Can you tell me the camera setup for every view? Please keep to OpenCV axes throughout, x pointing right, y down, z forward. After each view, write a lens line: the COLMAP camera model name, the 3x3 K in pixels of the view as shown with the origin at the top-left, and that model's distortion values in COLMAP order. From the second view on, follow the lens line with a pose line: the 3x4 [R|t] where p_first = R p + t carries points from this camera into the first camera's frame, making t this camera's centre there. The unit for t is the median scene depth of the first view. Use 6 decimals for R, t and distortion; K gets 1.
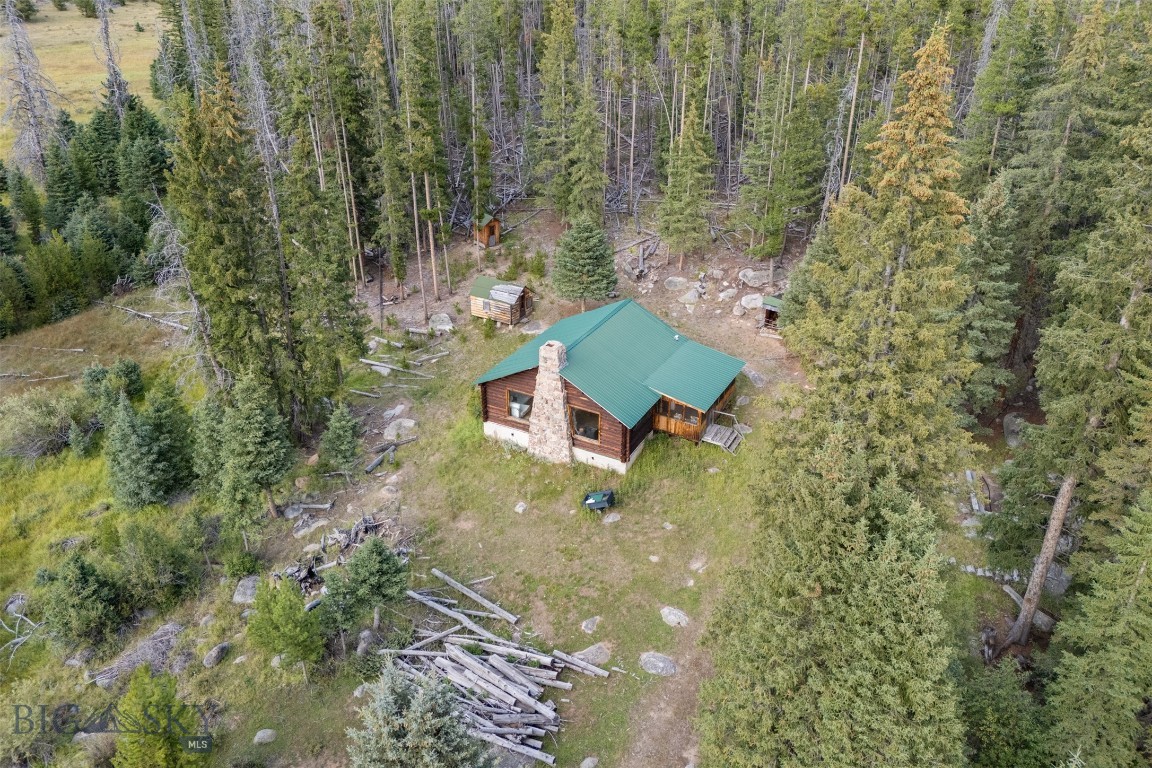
lens RADIAL K [[795.8, 0, 576.0], [0, 795.8, 384.0], [0, 0, 1]] dist [0.007883, 0.000779]
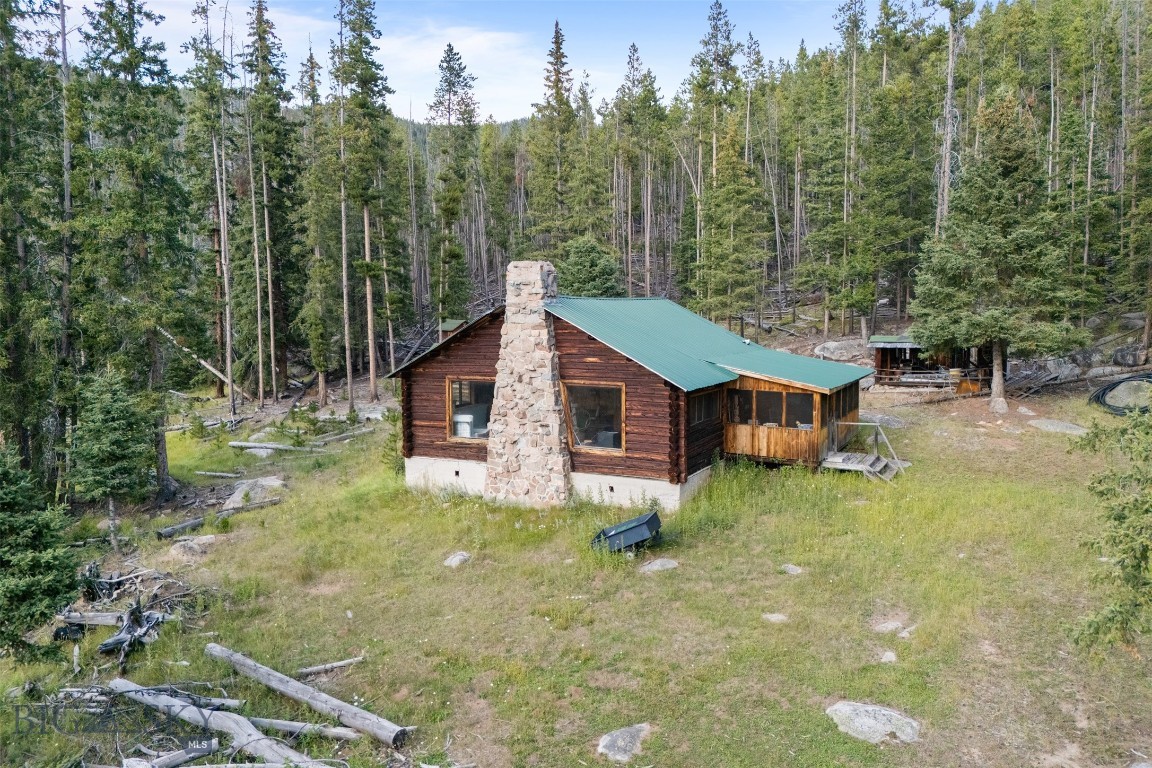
lens RADIAL K [[832.9, 0, 576.0], [0, 832.9, 384.0], [0, 0, 1]] dist [0.000703, 0.000059]
pose [[0.999932, -0.011317, -0.002690, 0.000940], [0.009285, 0.915793, -0.401543, 0.246496], [0.007008, 0.401491, 0.915836, 0.506555]]
